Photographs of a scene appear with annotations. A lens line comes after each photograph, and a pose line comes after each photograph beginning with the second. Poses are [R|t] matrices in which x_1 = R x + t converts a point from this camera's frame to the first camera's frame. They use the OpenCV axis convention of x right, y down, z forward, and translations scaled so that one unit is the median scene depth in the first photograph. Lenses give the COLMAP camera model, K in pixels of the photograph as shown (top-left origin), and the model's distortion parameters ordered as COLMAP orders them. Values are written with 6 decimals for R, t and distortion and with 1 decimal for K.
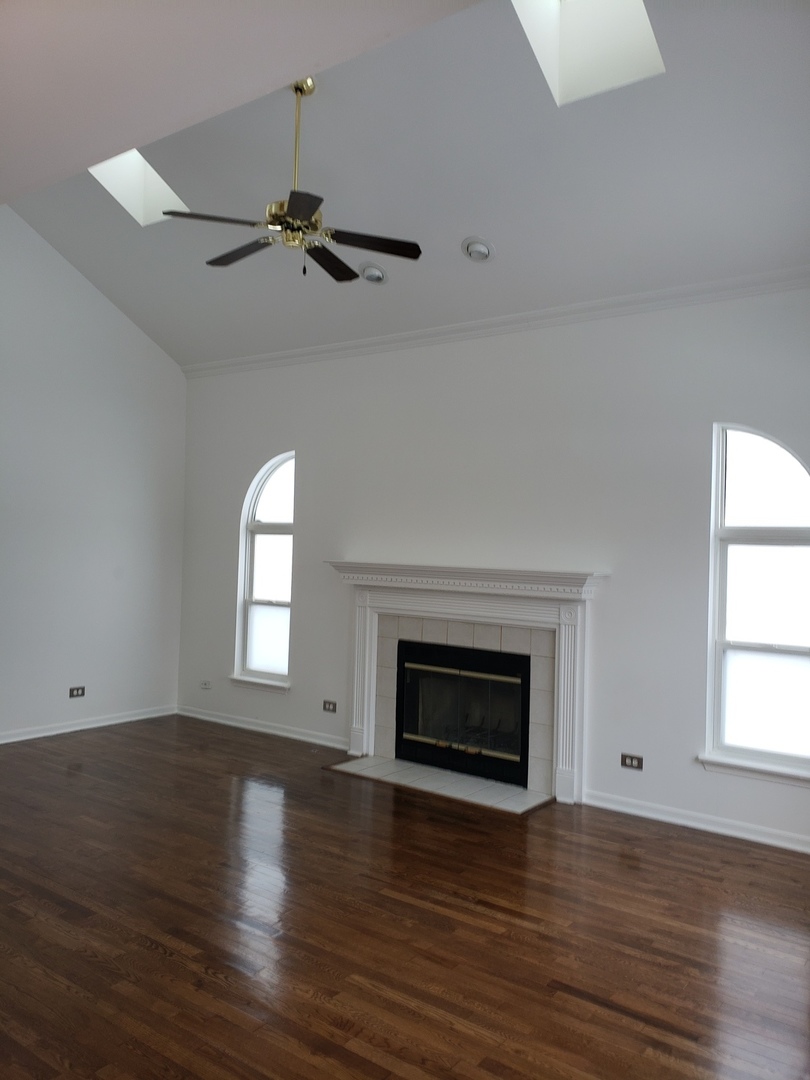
lens RADIAL K [[849.5, 0, 403.5], [0, 849.5, 541.6], [0, 0, 1]] dist [0.036643, -0.016303]
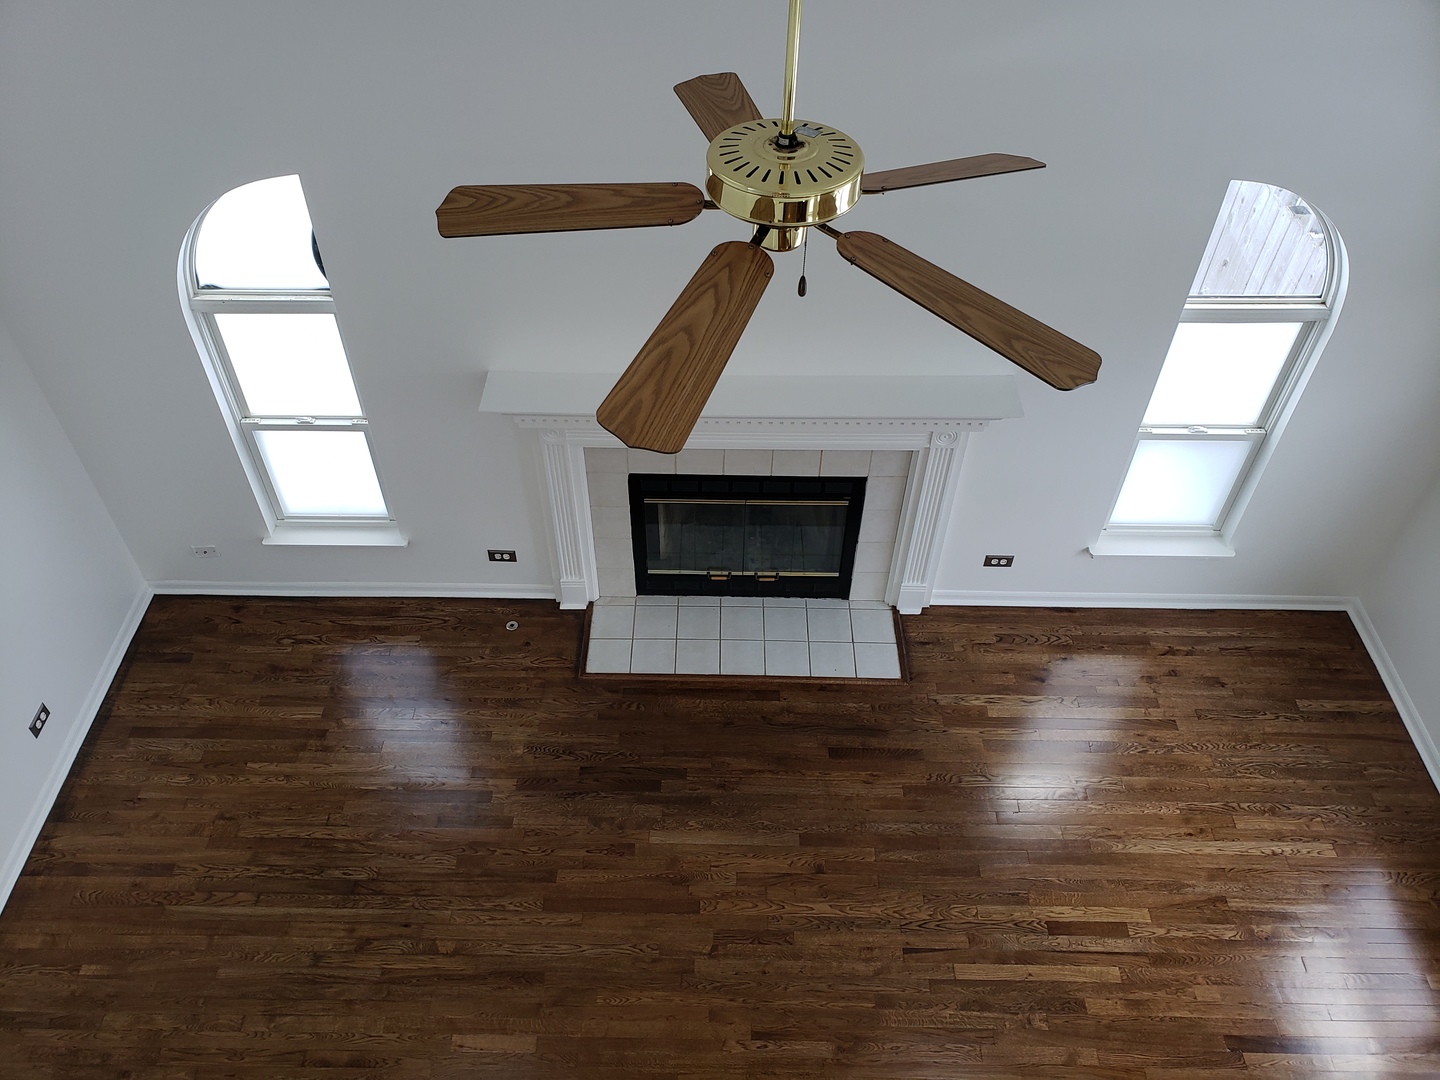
lens RADIAL K [[1132.7, 0, 719.1], [0, 1132.7, 534.9], [0, 0, 1]] dist [0.036643, -0.016303]
pose [[0.810812, -0.444564, 0.380719, -0.399118], [0.024893, 0.676063, 0.736423, -0.643516], [-0.584777, -0.587623, 0.559227, 0.652622]]
